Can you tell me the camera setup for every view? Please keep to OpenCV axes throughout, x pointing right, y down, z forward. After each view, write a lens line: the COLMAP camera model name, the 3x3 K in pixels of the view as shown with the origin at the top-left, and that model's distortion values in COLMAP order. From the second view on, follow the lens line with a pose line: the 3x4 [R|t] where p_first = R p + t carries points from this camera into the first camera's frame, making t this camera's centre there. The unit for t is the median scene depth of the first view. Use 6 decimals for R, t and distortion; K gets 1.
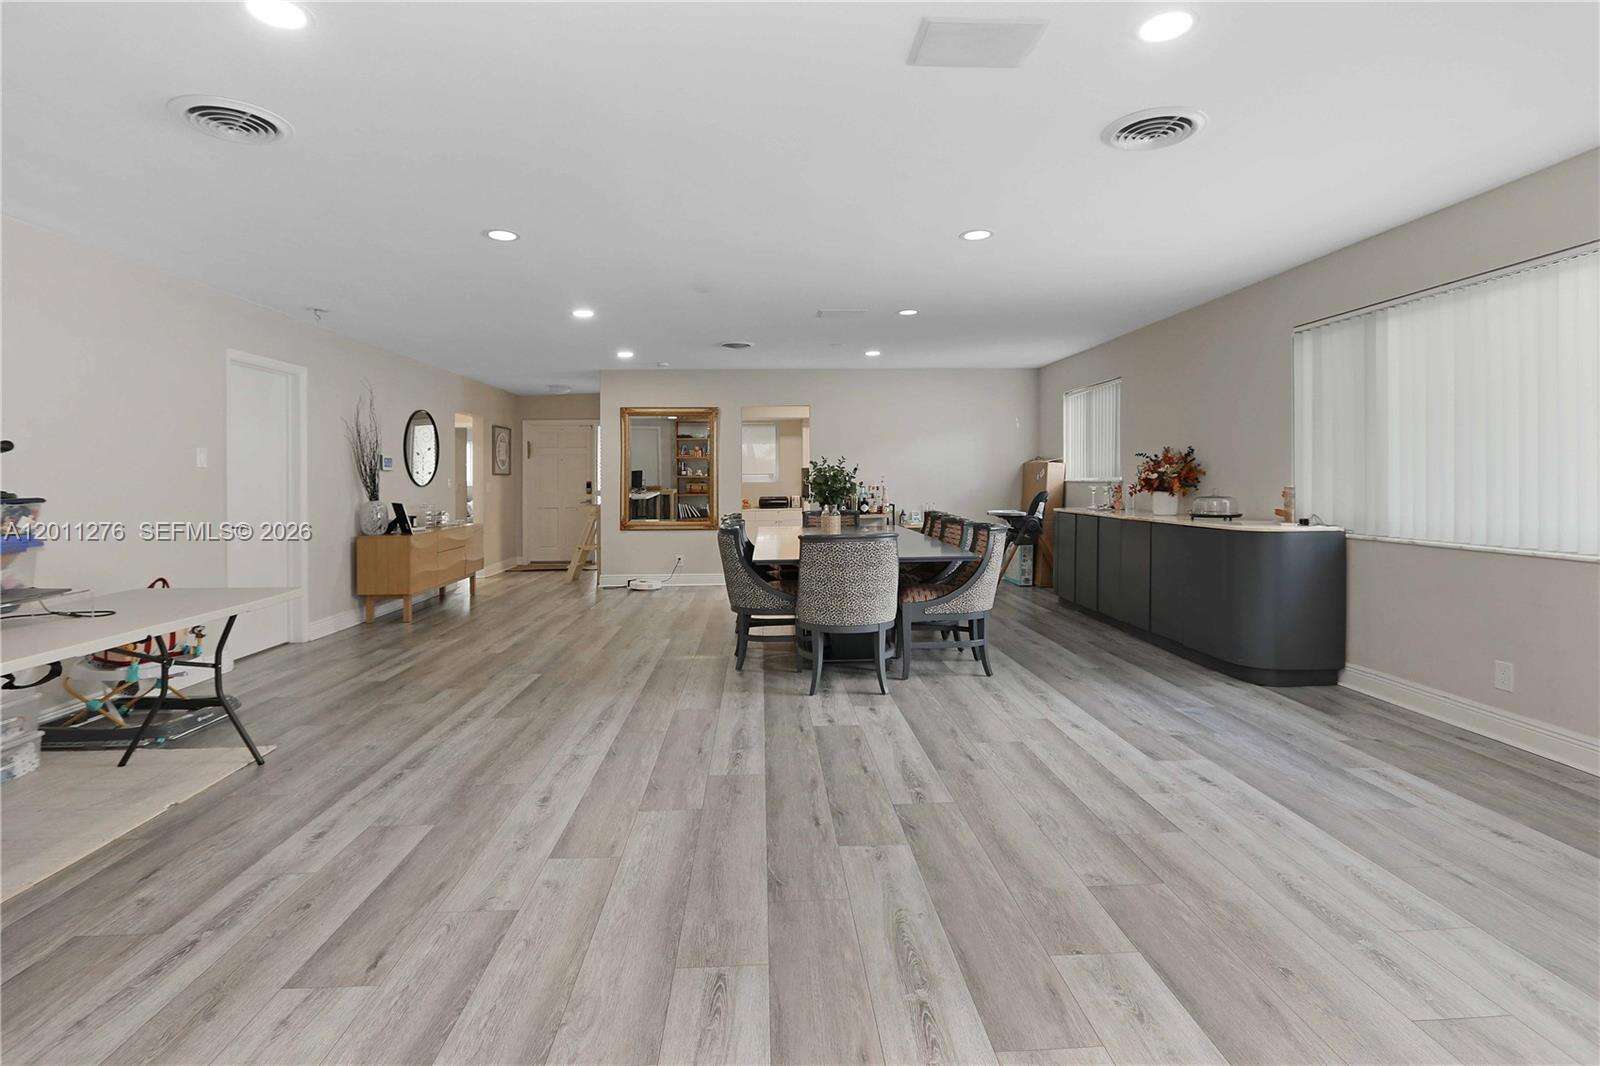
lens RADIAL K [[765.6, 0, 801.1], [0, 765.6, 489.6], [0, 0, 1]] dist [-0.016291, 0.000962]
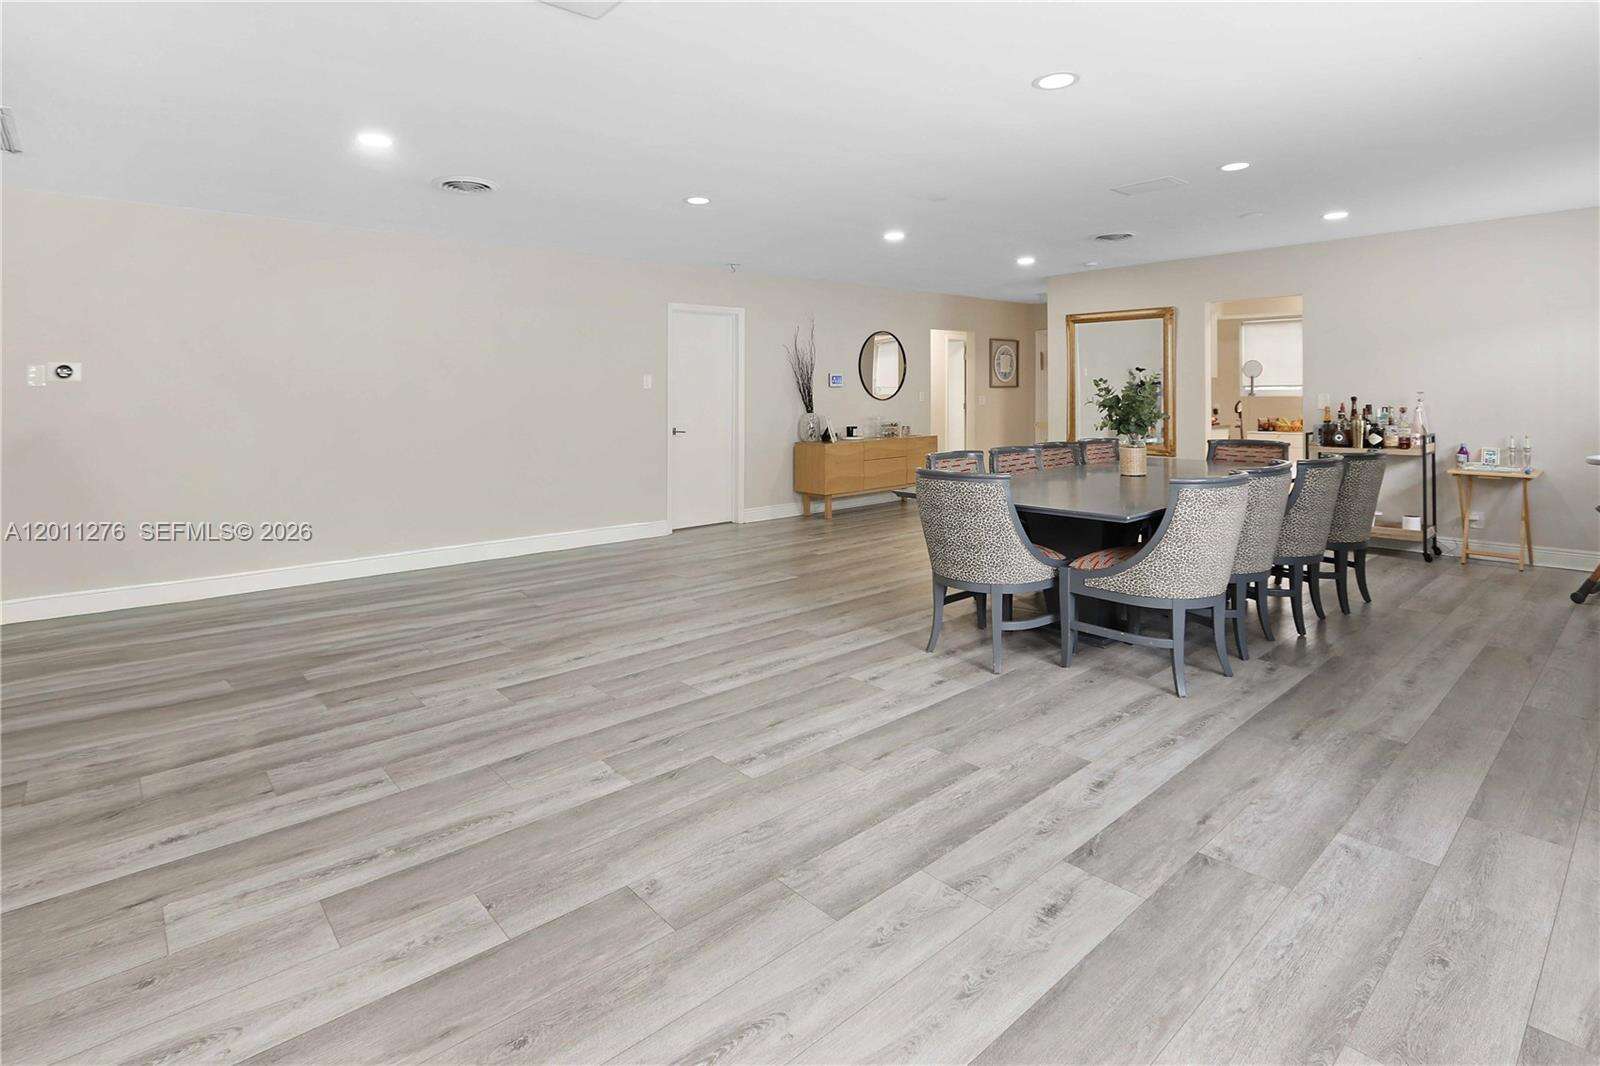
lens RADIAL K [[807.7, 0, 776.7], [0, 807.7, 397.9], [0, 0, 1]] dist [-0.013401, 0.000992]
pose [[0.614613, 0.009771, -0.788769, 0.476221], [-0.006313, 0.999952, 0.007467, -0.021284], [0.788804, 0.000390, 0.614645, 0.220370]]
